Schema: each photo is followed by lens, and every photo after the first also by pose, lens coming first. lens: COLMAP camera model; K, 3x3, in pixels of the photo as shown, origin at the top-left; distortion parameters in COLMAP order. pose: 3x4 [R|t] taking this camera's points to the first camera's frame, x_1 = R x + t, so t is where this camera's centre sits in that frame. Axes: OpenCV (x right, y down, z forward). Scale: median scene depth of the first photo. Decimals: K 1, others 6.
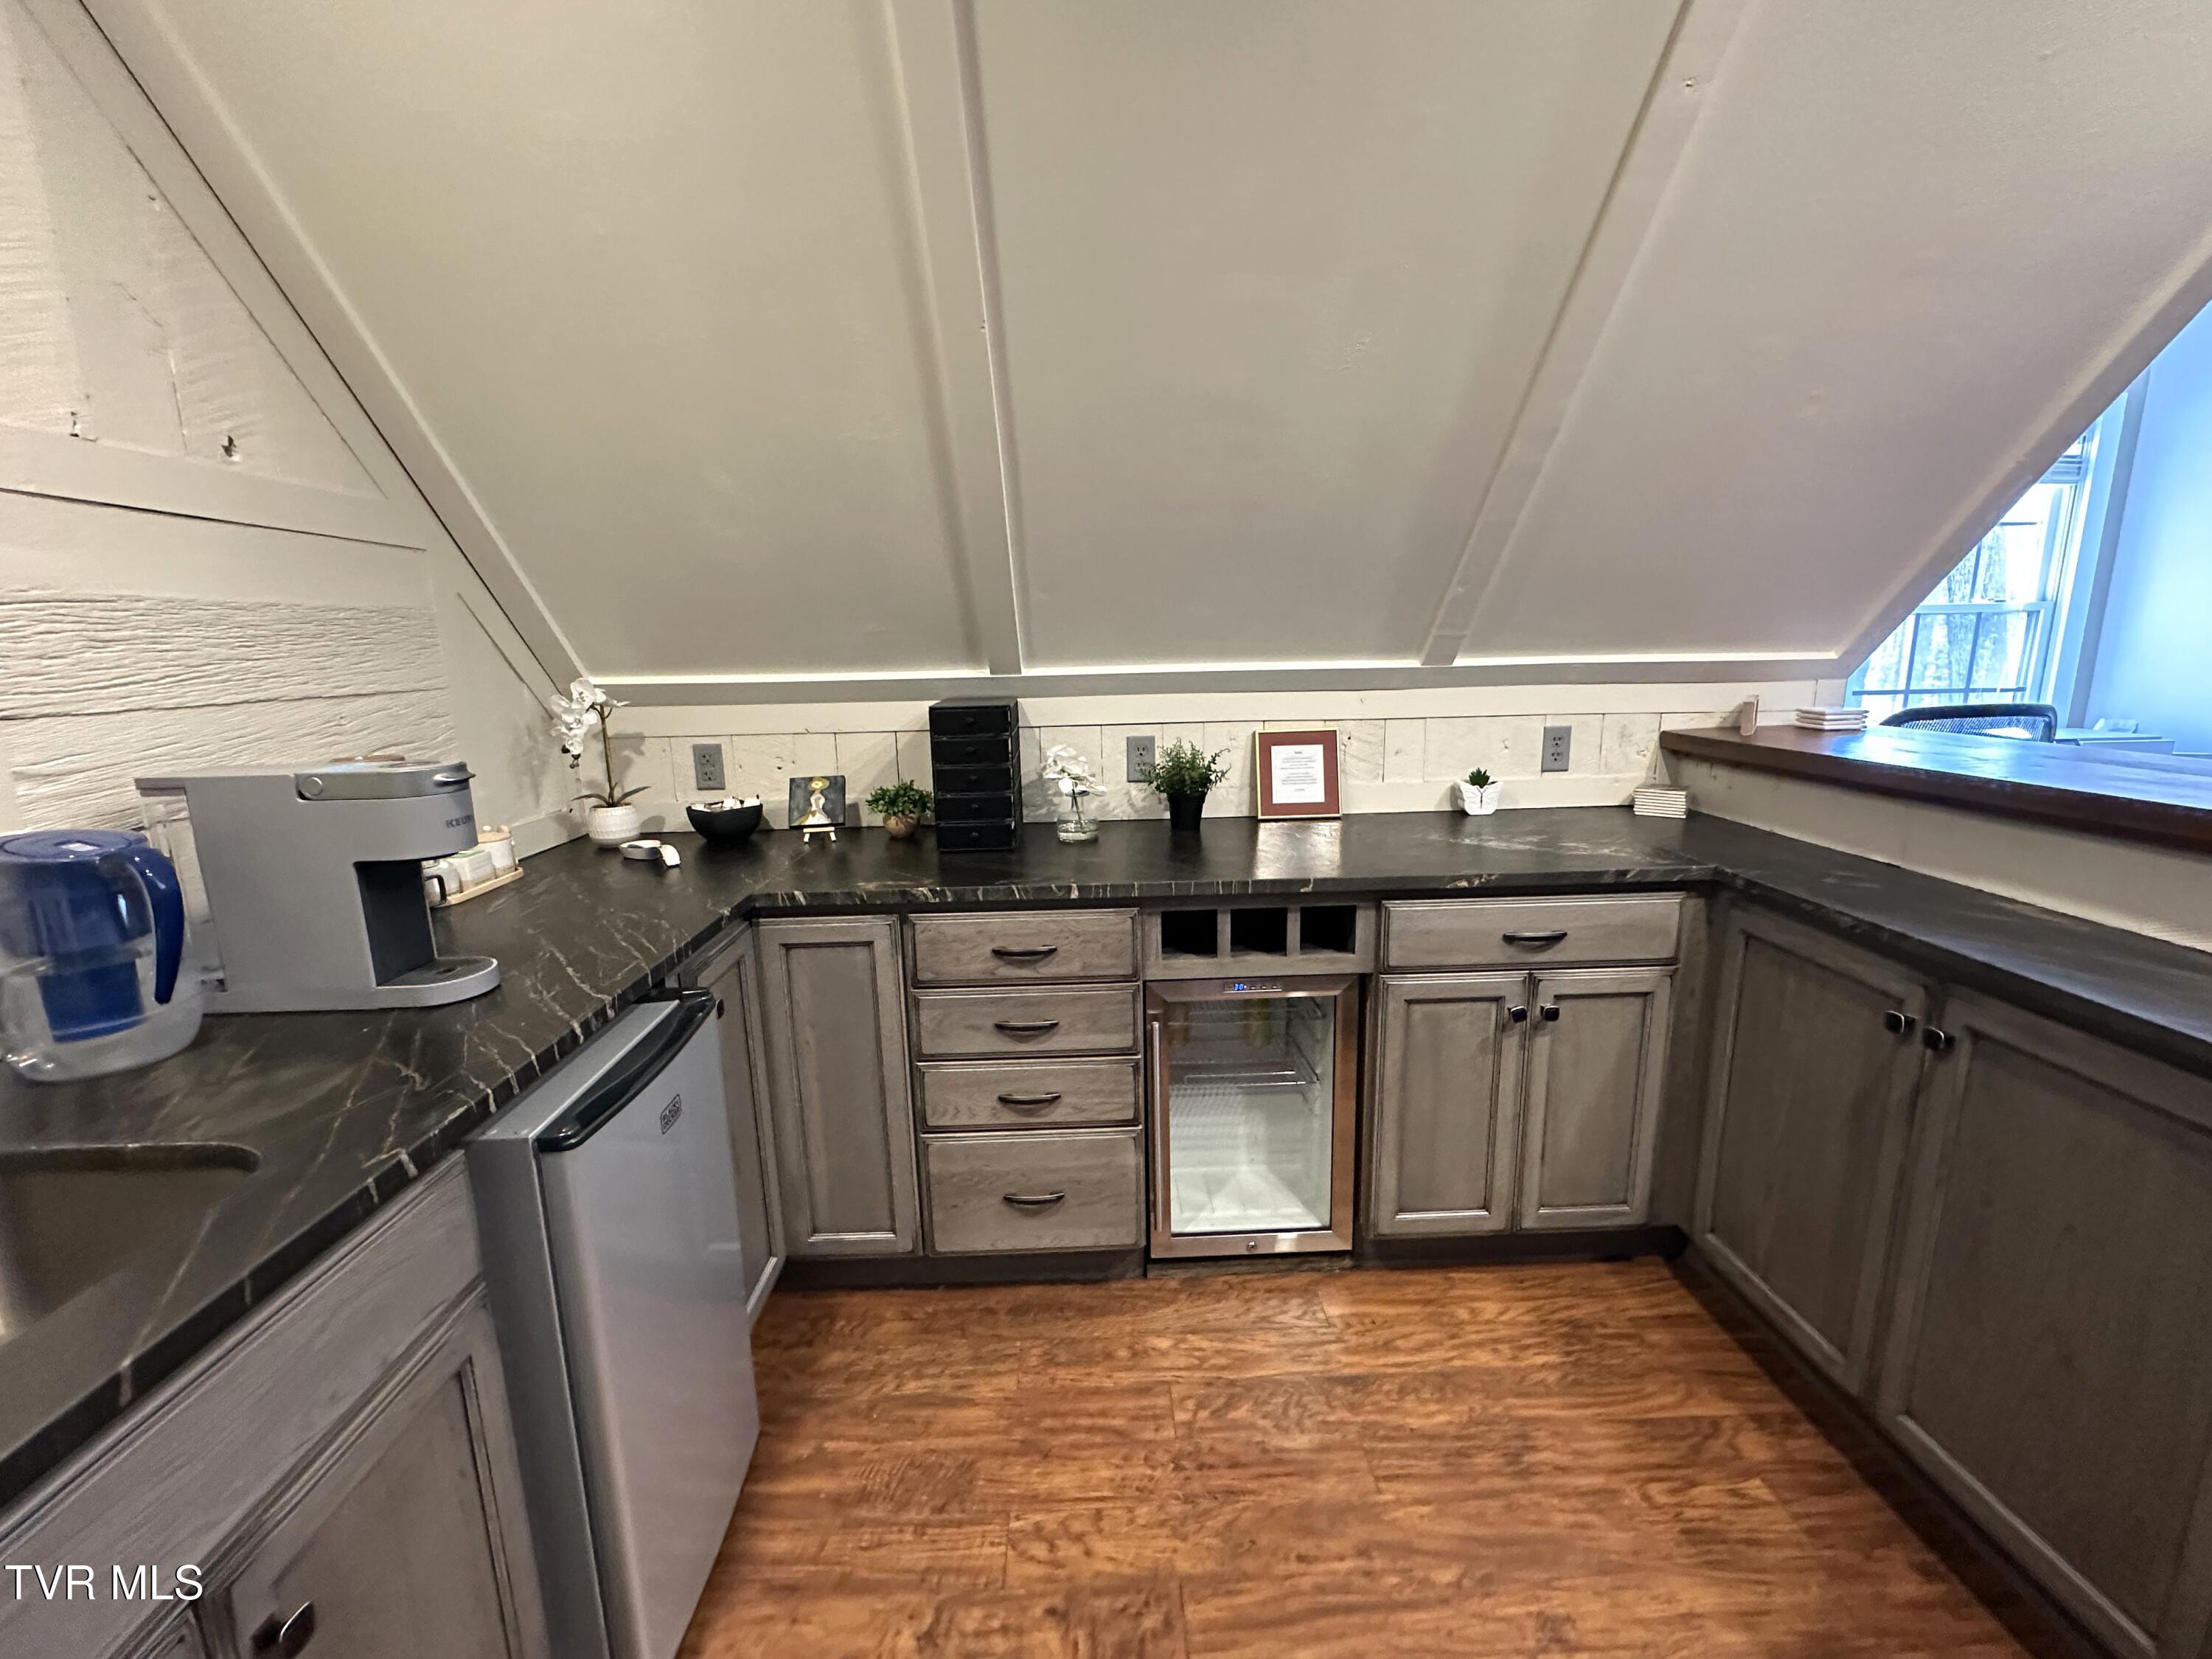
lens RADIAL K [[953.2, 0, 1106.0], [0, 953.2, 829.5], [0, 0, 1]] dist [0.002744, 0.000567]
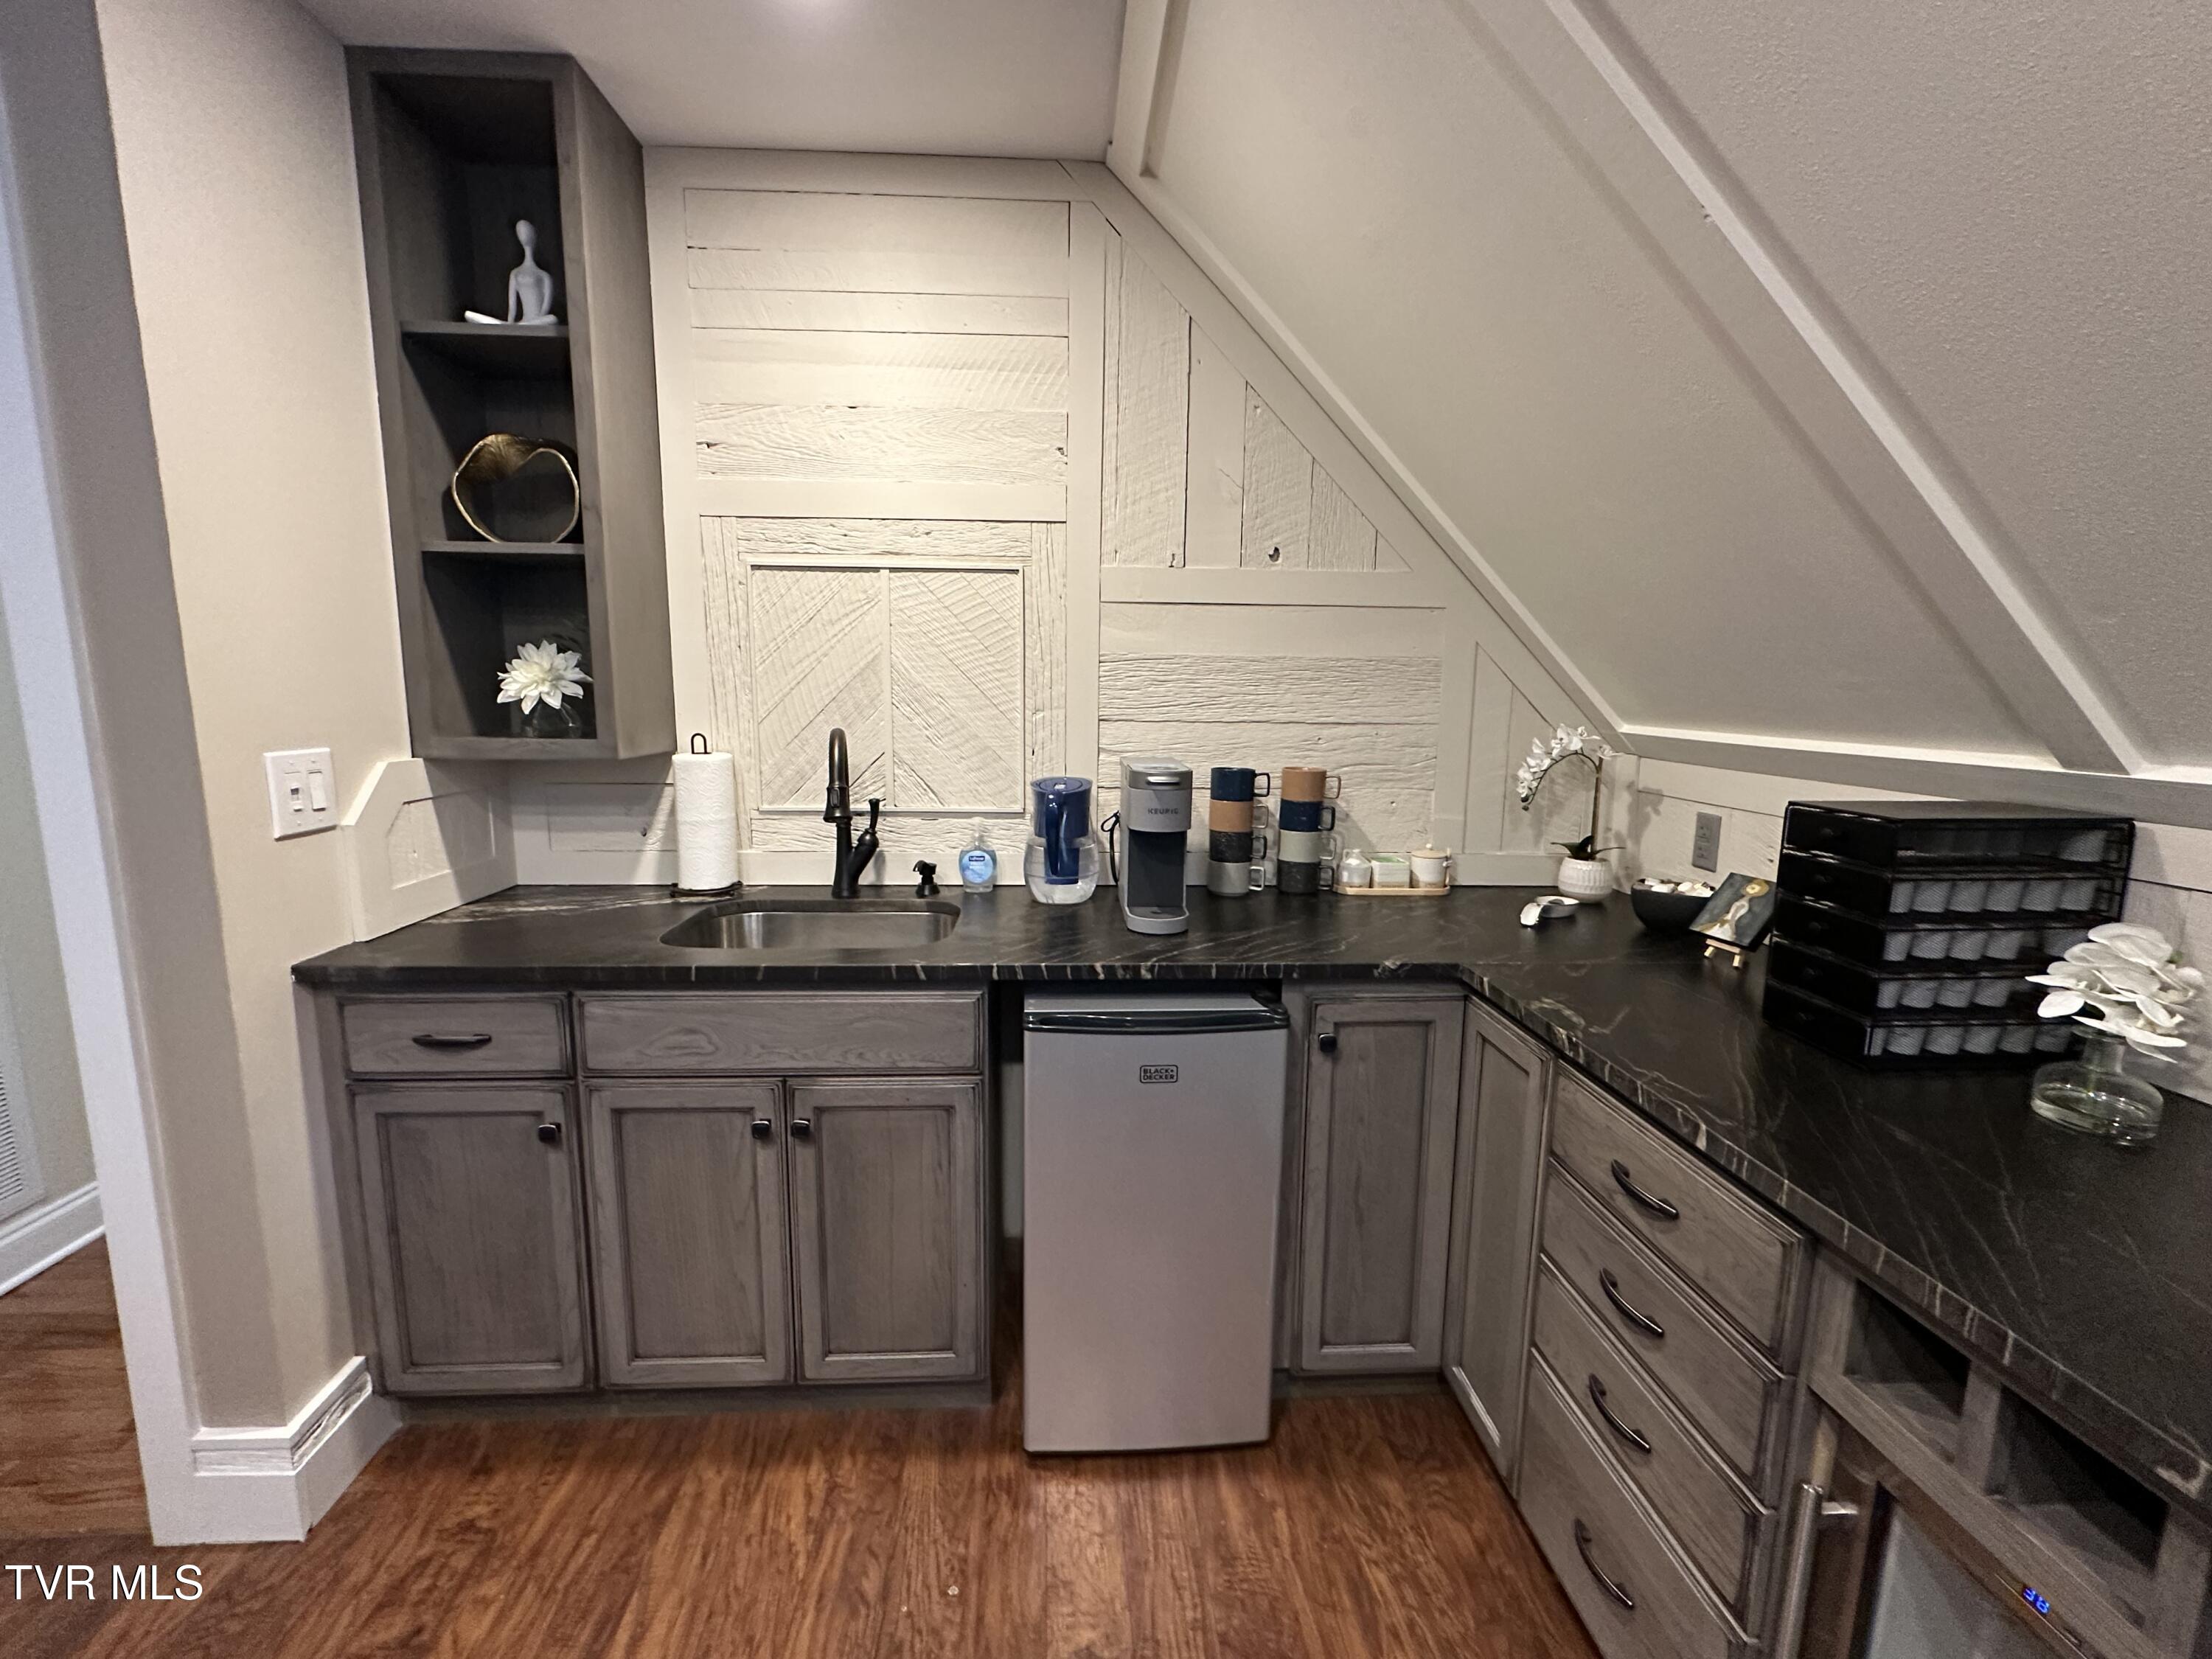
lens RADIAL K [[953.2, 0, 1106.0], [0, 953.2, 829.5], [0, 0, 1]] dist [0.002744, 0.000567]
pose [[0.026881, 0.173352, -0.984493, 0.540785], [-0.205047, 0.964864, 0.164297, -0.149407], [0.978383, 0.197451, 0.061482, 0.627492]]
